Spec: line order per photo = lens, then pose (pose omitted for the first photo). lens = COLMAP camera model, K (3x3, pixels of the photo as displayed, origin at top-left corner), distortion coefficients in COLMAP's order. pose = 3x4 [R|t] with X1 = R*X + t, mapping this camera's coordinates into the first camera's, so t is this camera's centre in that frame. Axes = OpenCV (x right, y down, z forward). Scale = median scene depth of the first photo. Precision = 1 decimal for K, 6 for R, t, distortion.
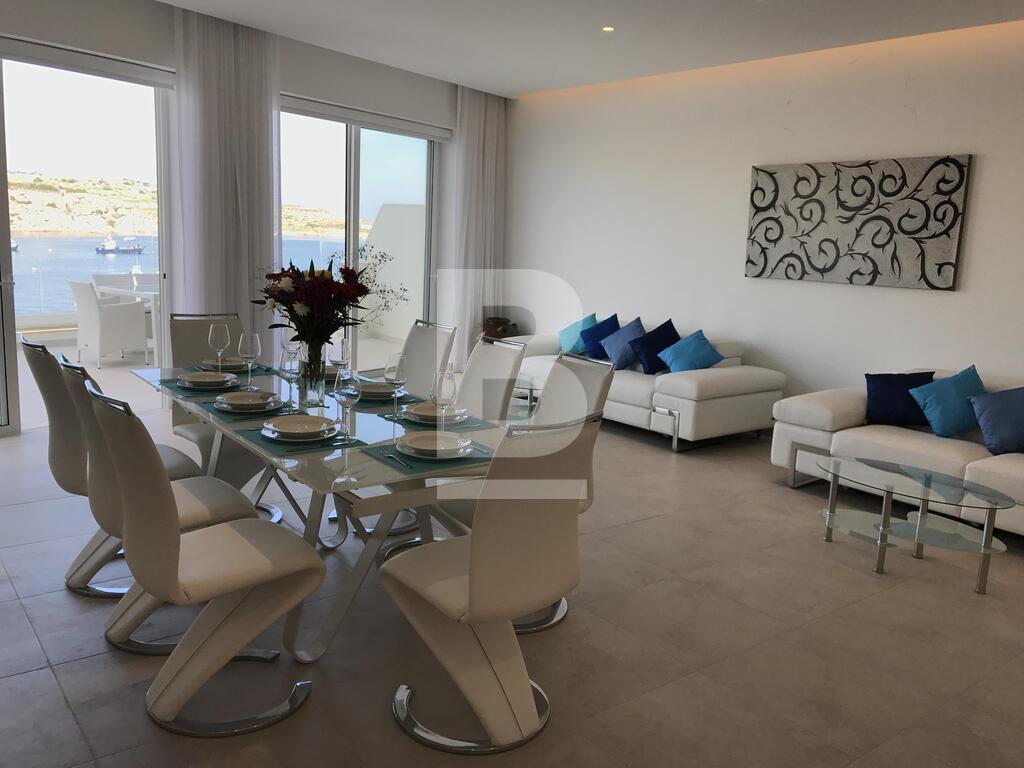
lens RADIAL K [[840.9, 0, 512.0], [0, 840.9, 384.0], [0, 0, 1]] dist [0.002436, 0.000190]
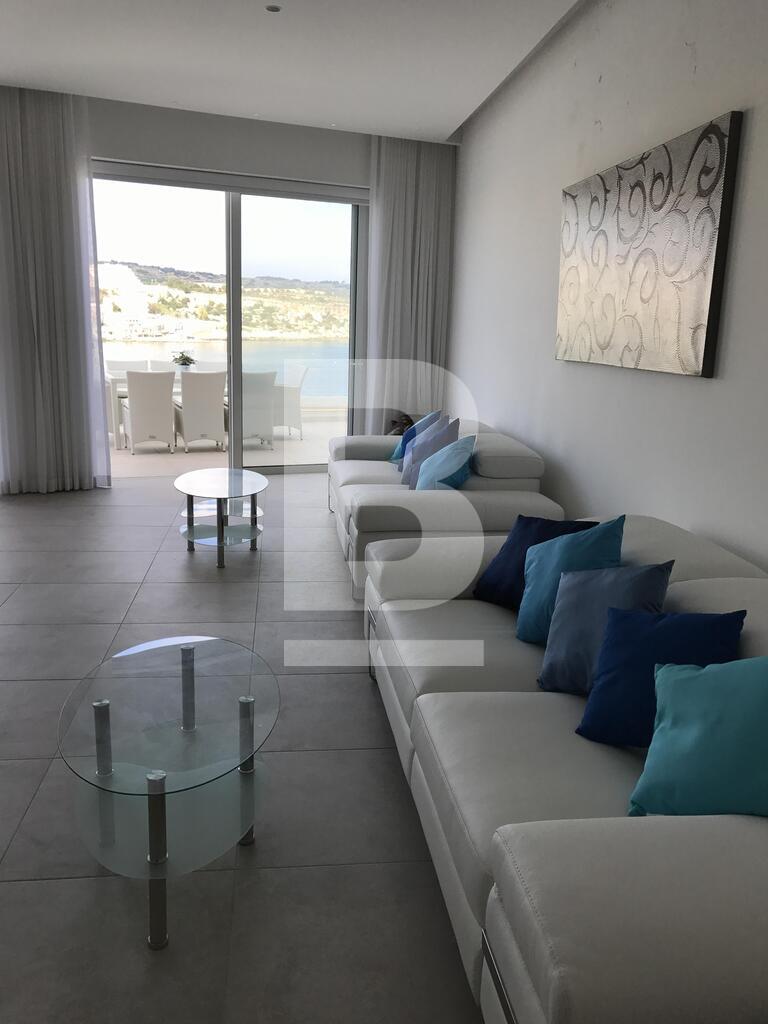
lens RADIAL K [[855.0, 0, 384.0], [0, 855.0, 512.0], [0, 0, 1]] dist [-0.001041, -0.004489]
pose [[0.859358, 0.094903, -0.502491, 0.554903], [-0.084896, 0.995469, 0.042819, -0.026747], [0.504278, 0.005862, 0.863521, 0.375075]]
